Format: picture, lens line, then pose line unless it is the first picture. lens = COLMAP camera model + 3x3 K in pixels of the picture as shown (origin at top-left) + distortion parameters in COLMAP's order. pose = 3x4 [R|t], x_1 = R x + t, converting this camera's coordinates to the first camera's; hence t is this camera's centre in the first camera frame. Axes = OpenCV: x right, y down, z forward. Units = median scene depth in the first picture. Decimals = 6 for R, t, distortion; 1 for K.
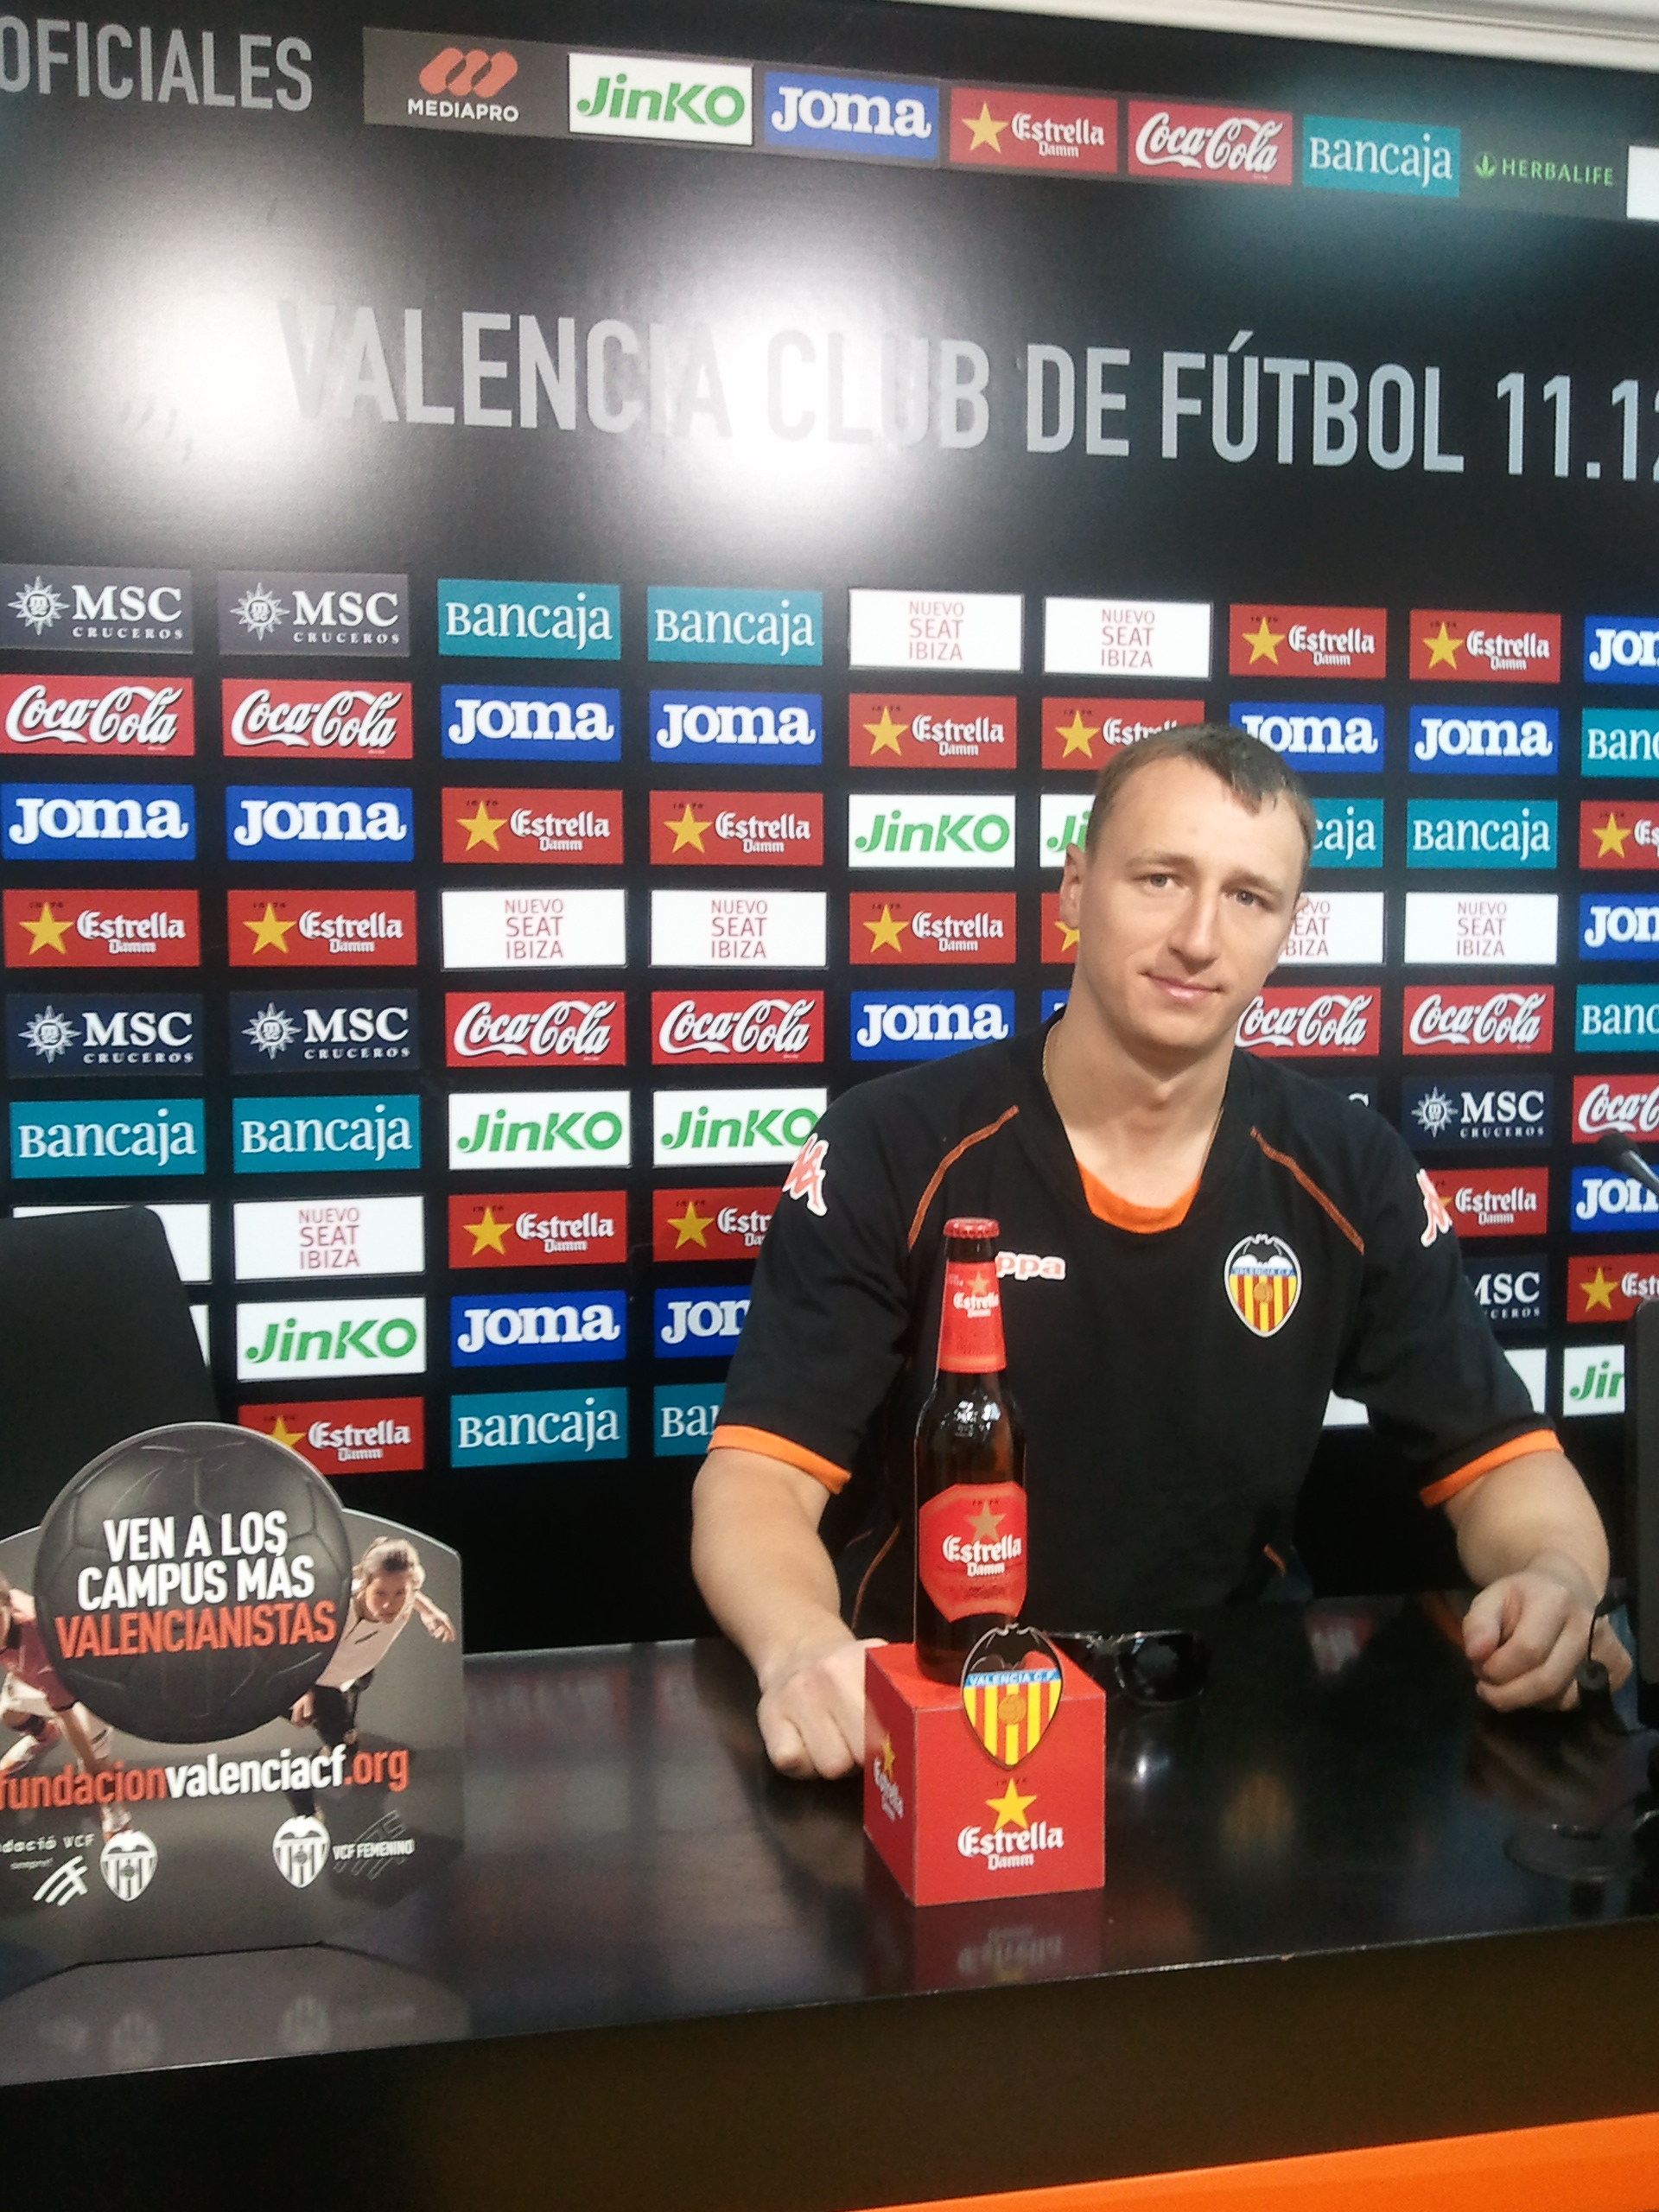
lens RADIAL K [[2353.5, 0, 829.5], [0, 2353.5, 1106.0], [0, 0, 1]] dist [0.032279, -0.280019]
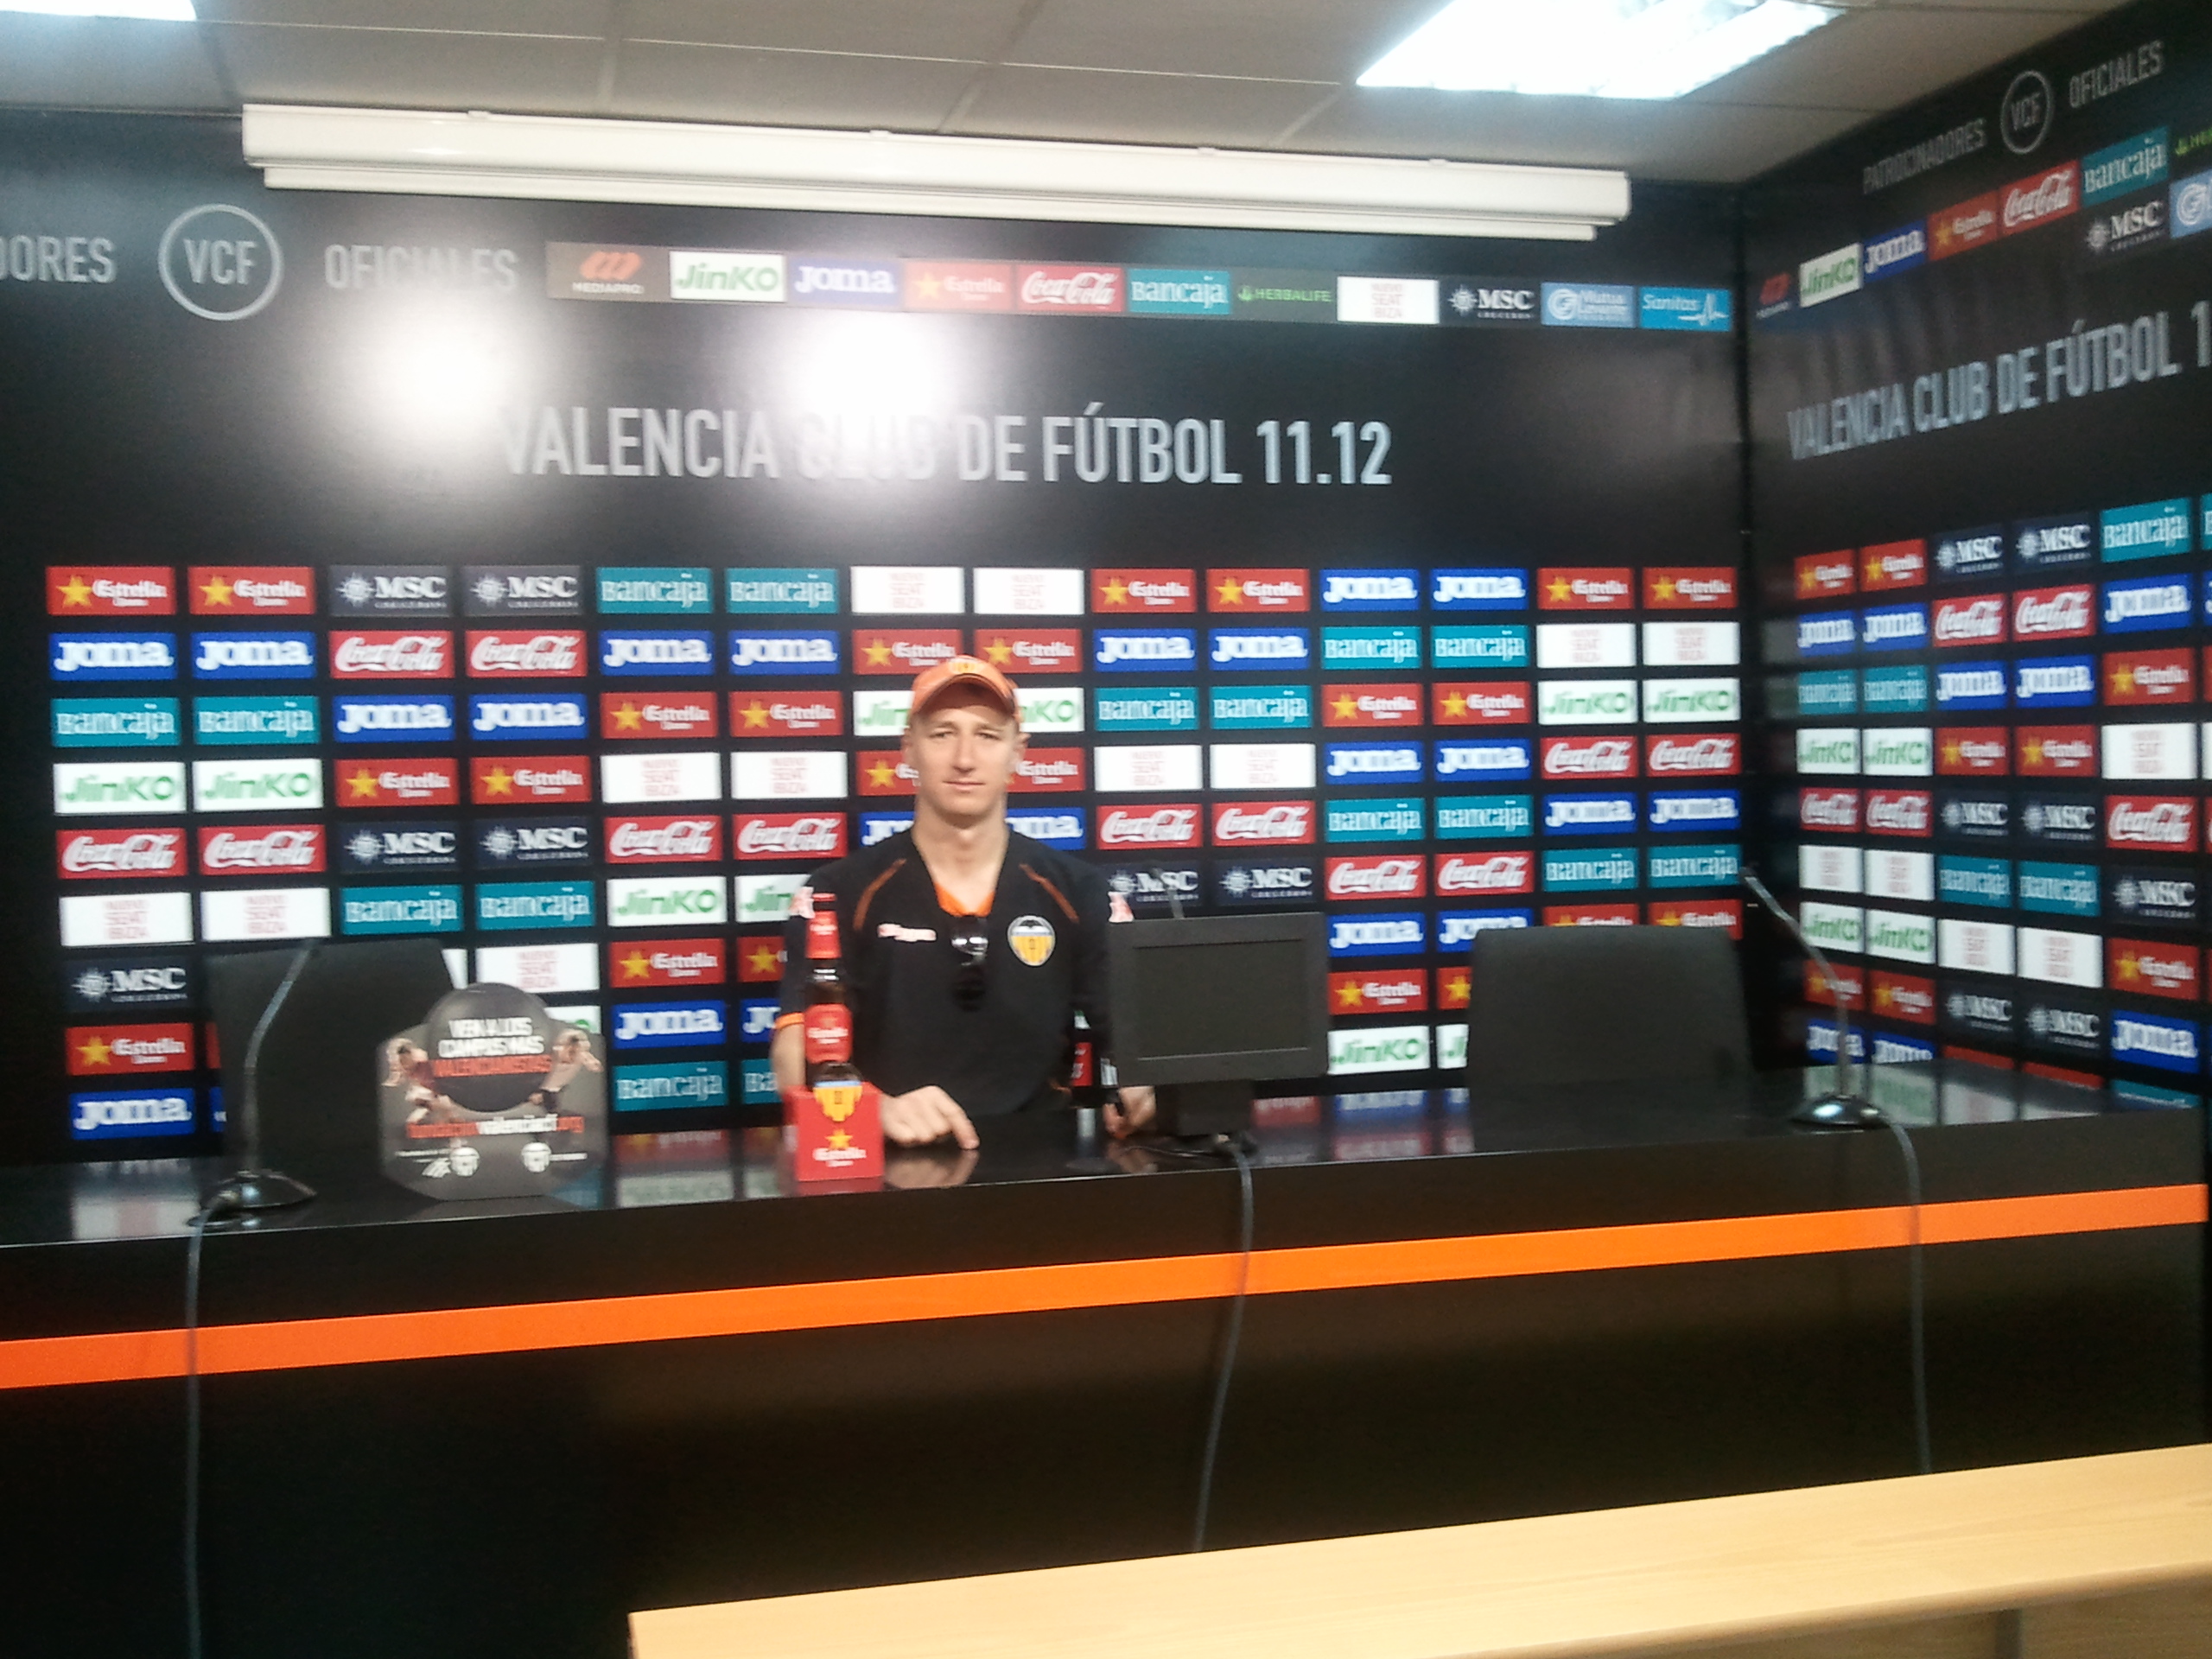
lens RADIAL K [[2353.5, 0, 1112.3], [0, 2353.5, 876.7], [0, 0, 1]] dist [0.032279, -0.280019]
pose [[0.999054, -0.021931, 0.037543, 0.123545], [0.023200, 0.999163, -0.033685, 0.055343], [-0.036773, 0.034524, 0.998727, -0.636674]]
